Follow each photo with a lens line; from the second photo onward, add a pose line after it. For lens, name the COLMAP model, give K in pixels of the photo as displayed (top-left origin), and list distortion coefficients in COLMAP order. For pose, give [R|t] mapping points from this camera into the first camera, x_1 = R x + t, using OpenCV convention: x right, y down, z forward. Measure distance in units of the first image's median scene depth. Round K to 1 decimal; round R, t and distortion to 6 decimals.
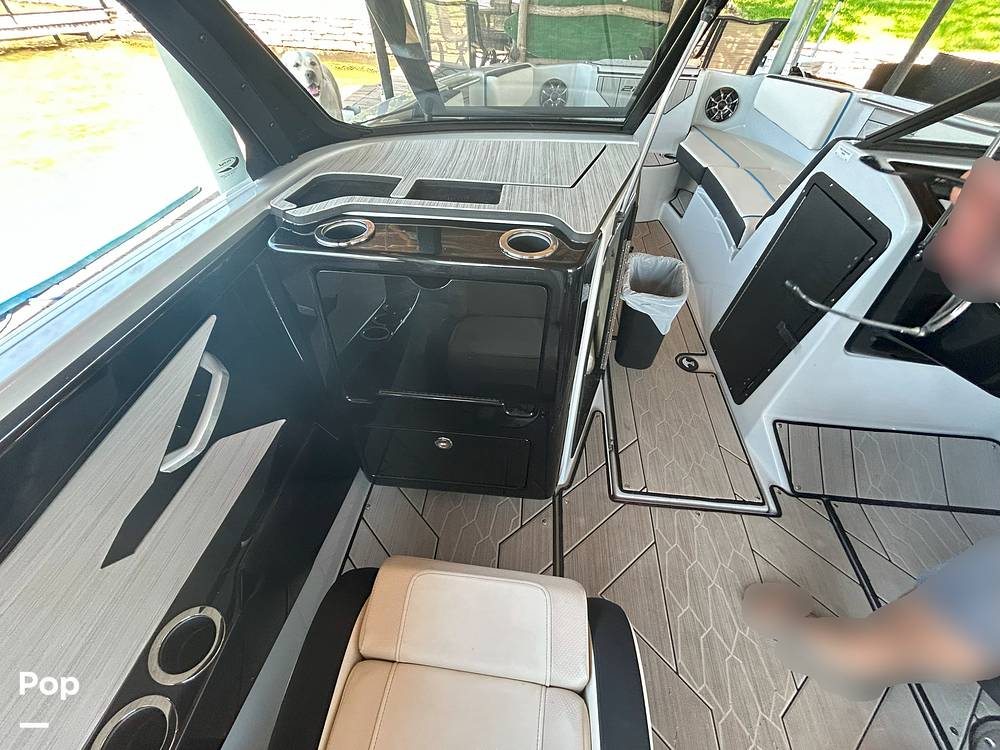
lens RADIAL K [[397.7, 0, 500.0], [0, 397.7, 375.0], [0, 0, 1]] dist [-0.011093, 0.000415]
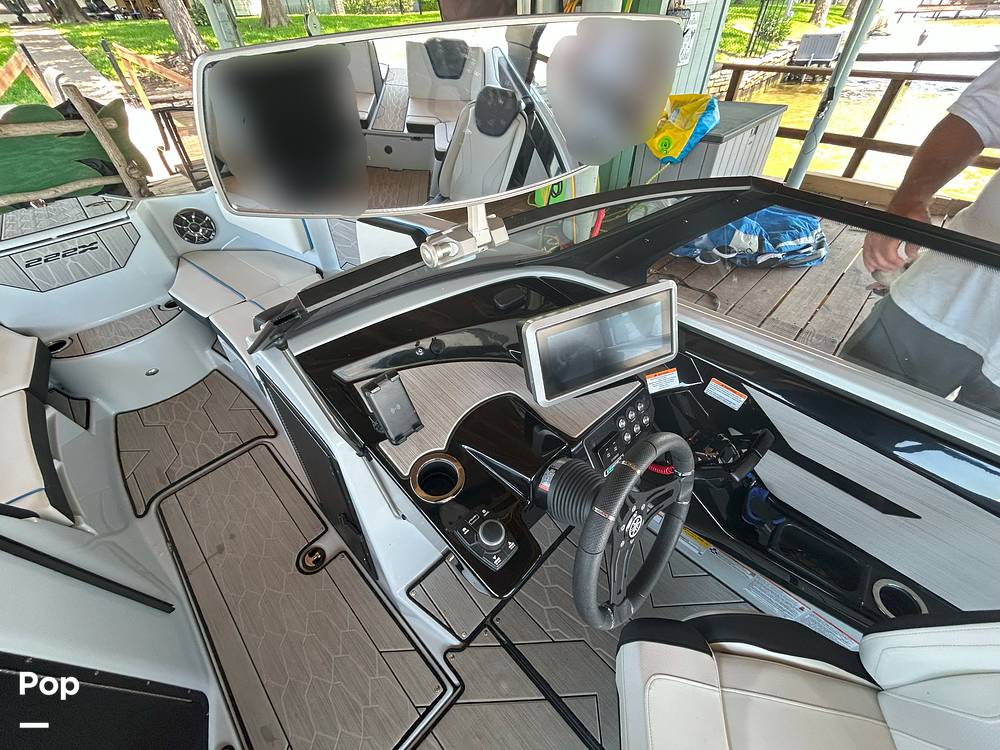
lens RADIAL K [[397.7, 0, 500.0], [0, 397.7, 375.0], [0, 0, 1]] dist [-0.011093, 0.000415]
pose [[0.638443, -0.552086, 0.536275, 0.495468], [0.574947, 0.805316, 0.144577, -0.237497], [-0.511690, 0.216025, 0.831569, 0.017919]]
